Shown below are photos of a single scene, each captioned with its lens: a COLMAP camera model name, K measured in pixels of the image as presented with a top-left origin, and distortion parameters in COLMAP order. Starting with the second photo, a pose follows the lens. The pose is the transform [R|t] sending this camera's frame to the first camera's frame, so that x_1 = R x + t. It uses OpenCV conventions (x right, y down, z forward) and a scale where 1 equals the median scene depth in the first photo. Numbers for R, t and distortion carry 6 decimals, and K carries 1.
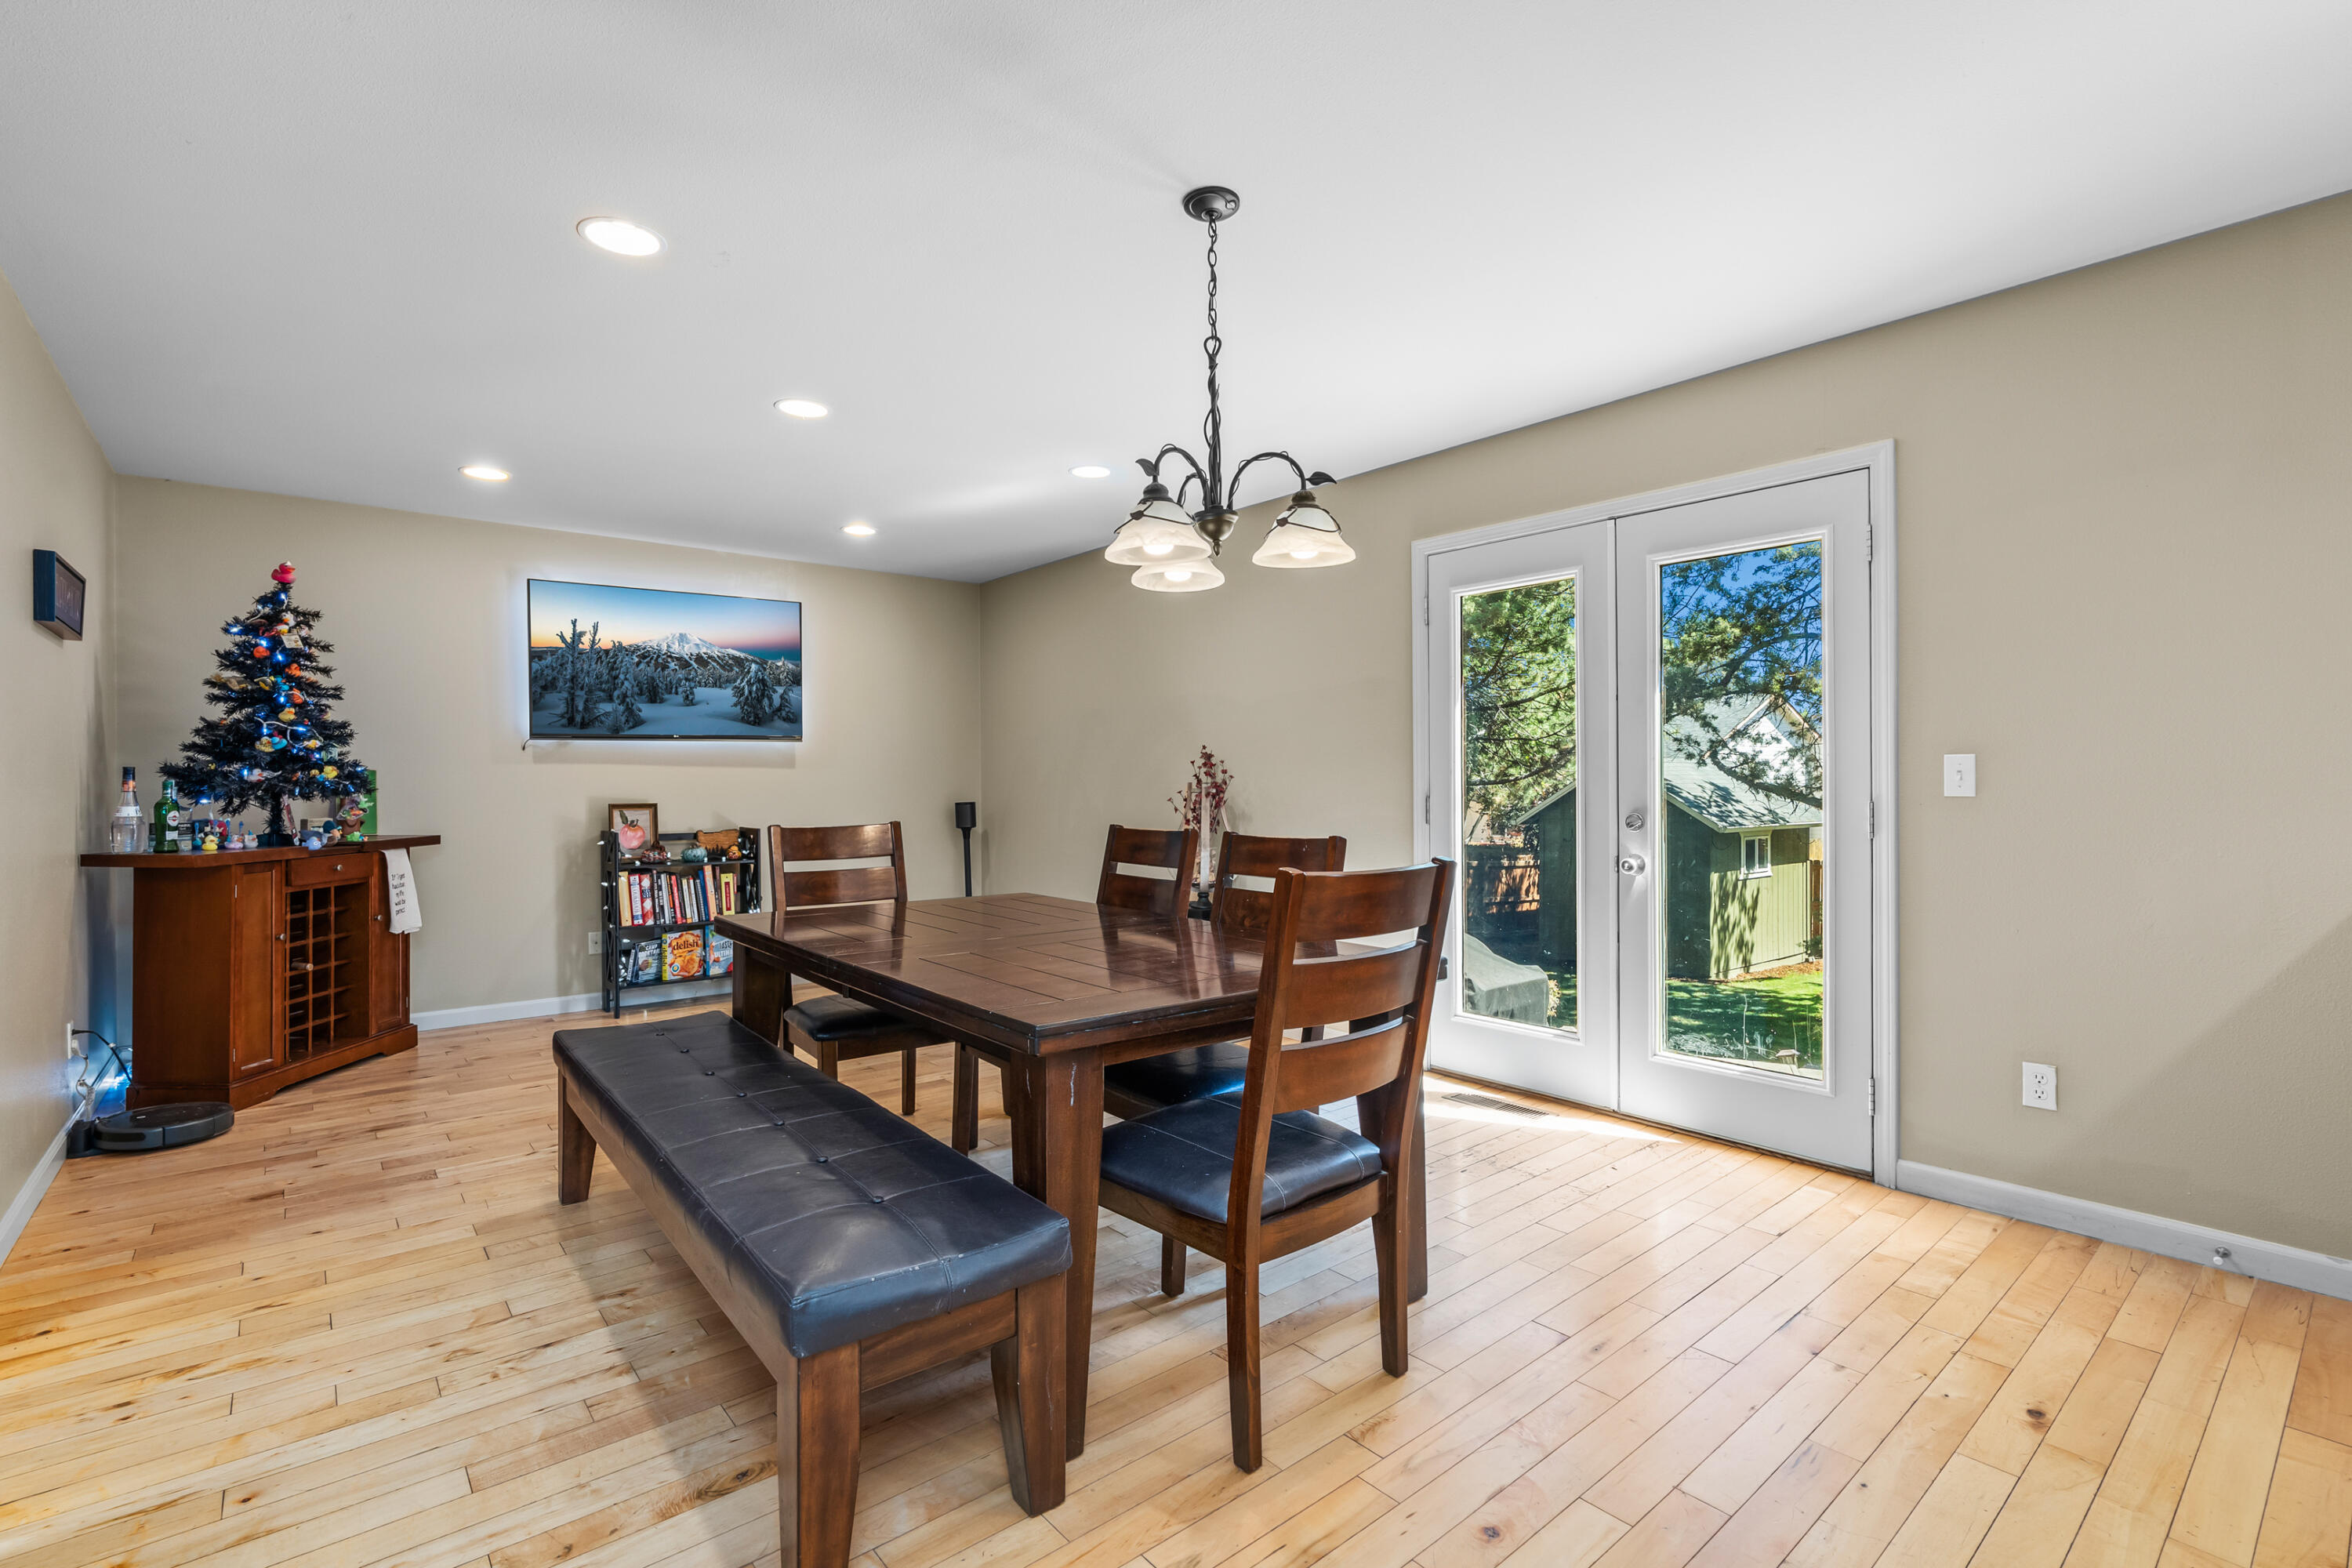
lens RADIAL K [[1070.6, 0, 1184.2], [0, 1070.6, 781.0], [0, 0, 1]] dist [-0.002540, 0.001478]
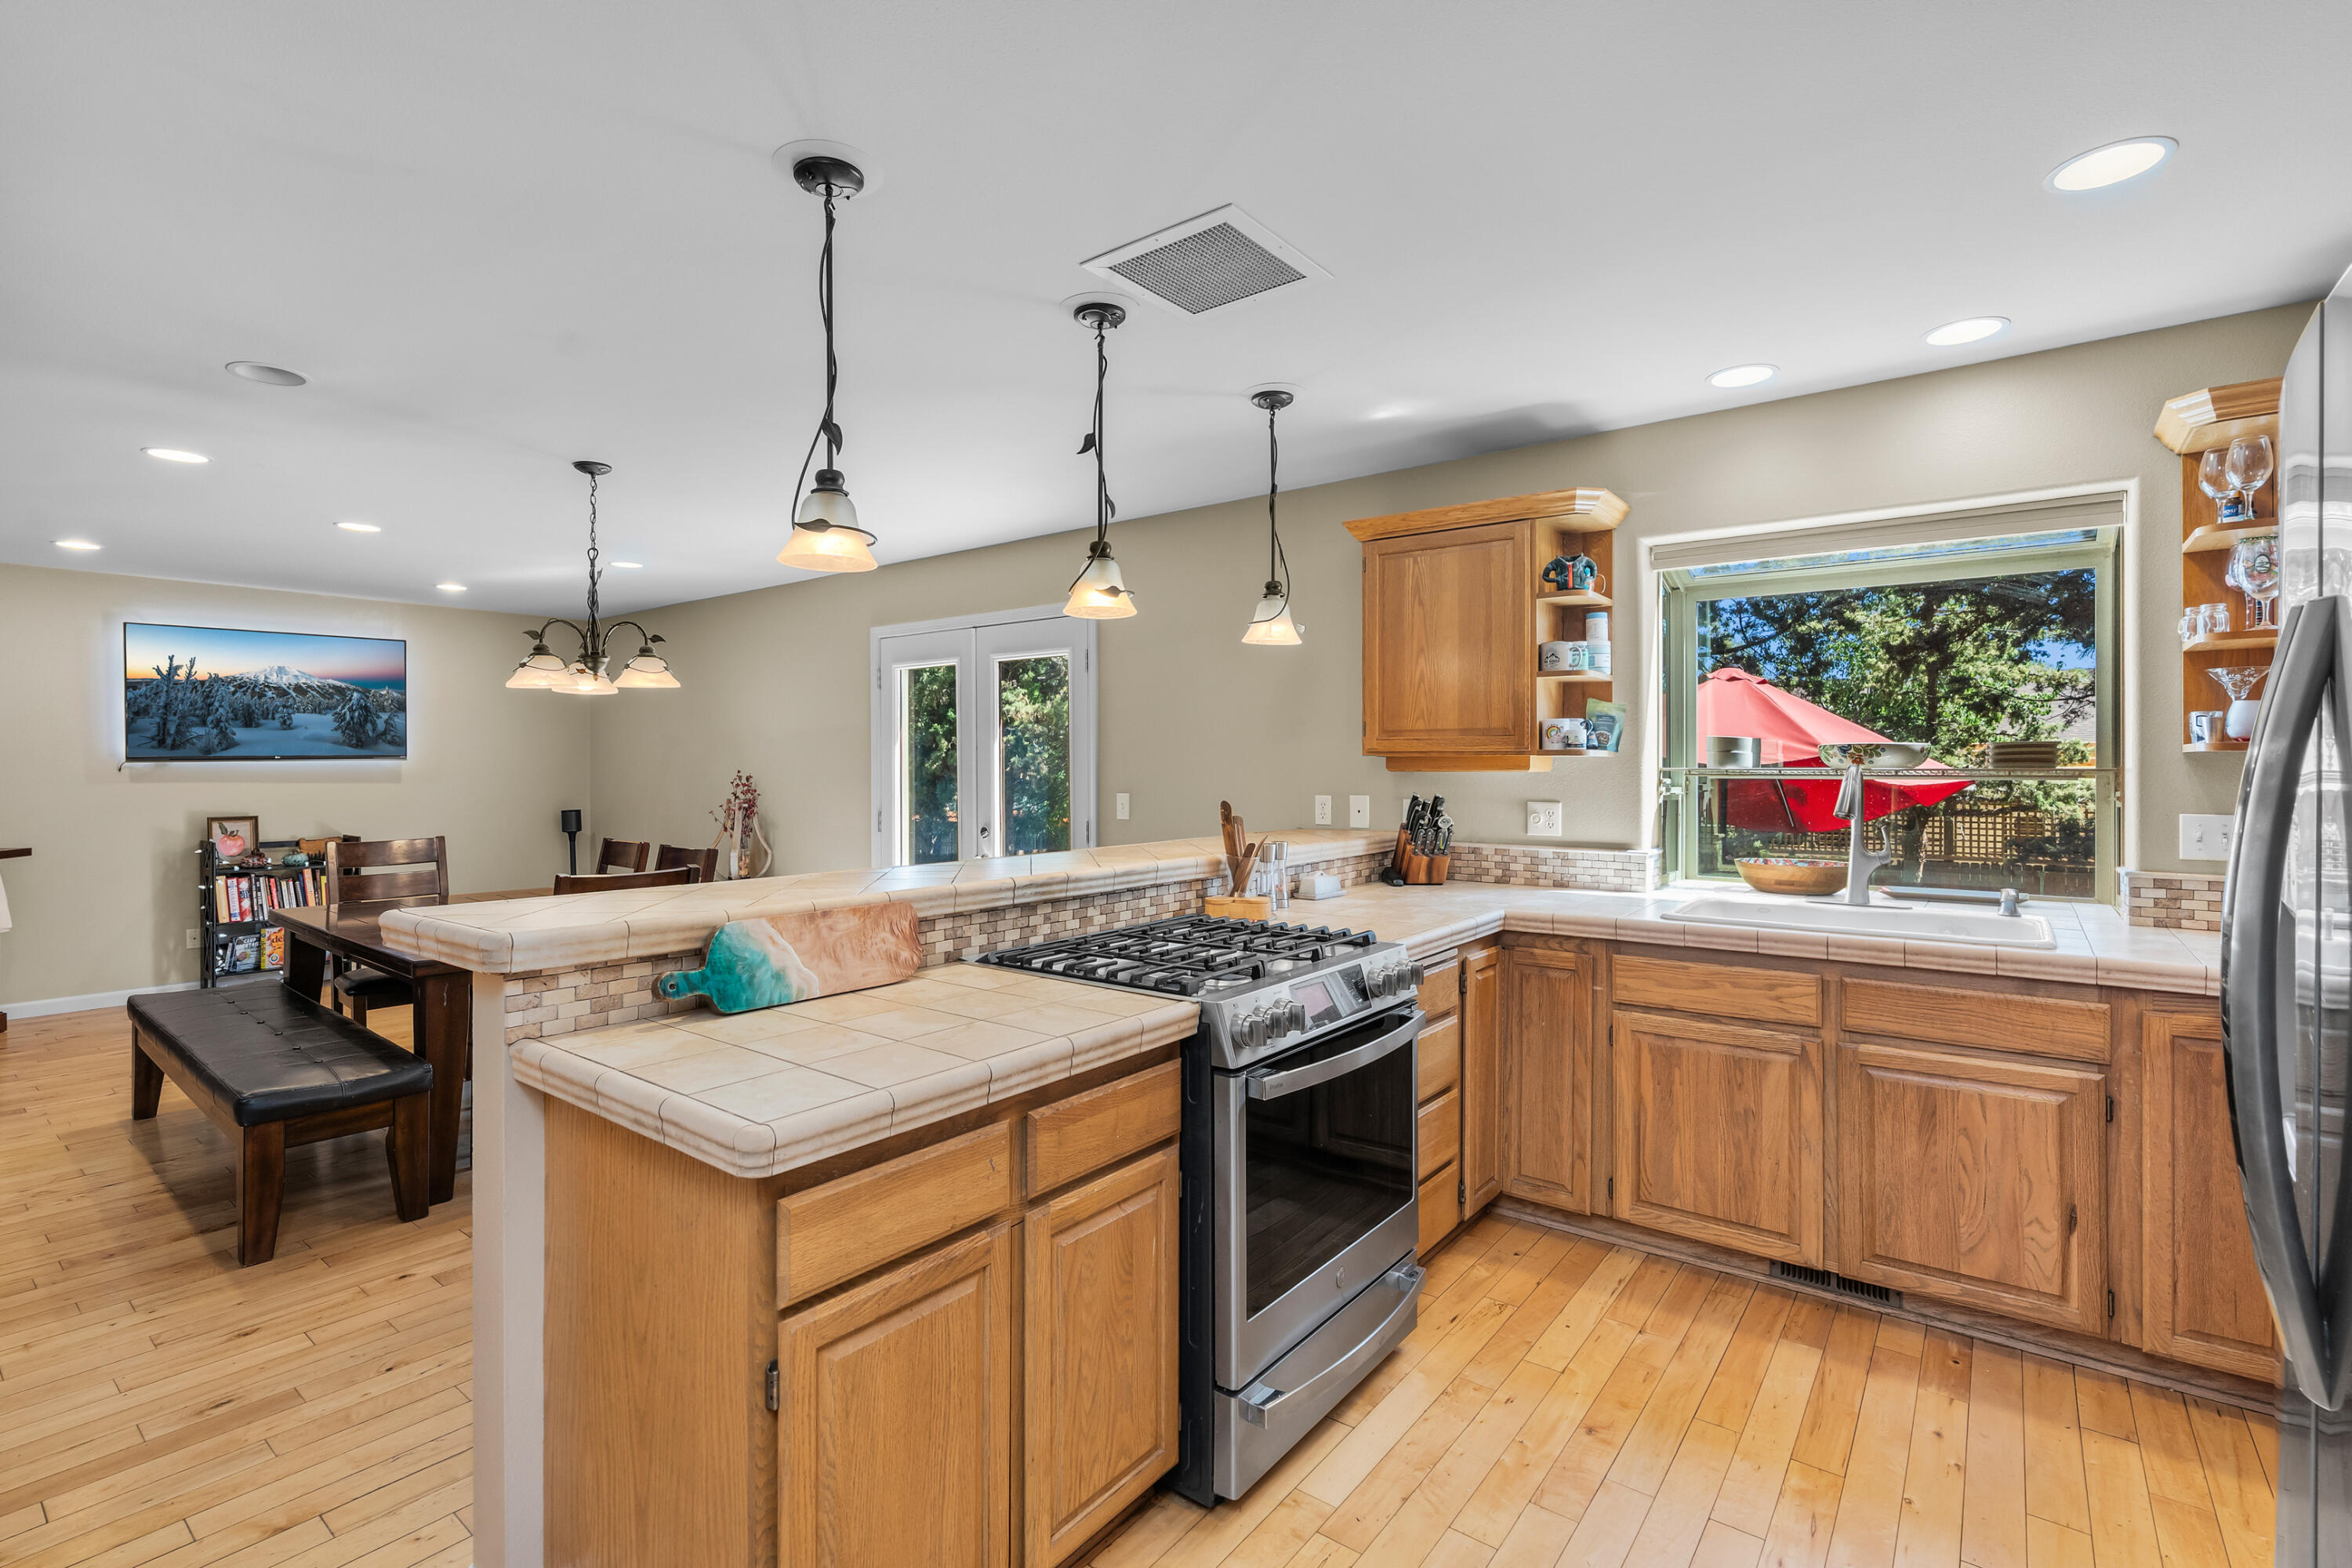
lens RADIAL K [[1070.6, 0, 1169.4], [0, 1070.6, 776.2], [0, 0, 1]] dist [-0.002540, 0.001478]
pose [[0.978382, 0.000755, 0.206803, 0.234030], [-0.002472, 0.999965, 0.008044, -0.034065], [-0.206790, -0.008381, 0.978350, -0.332840]]
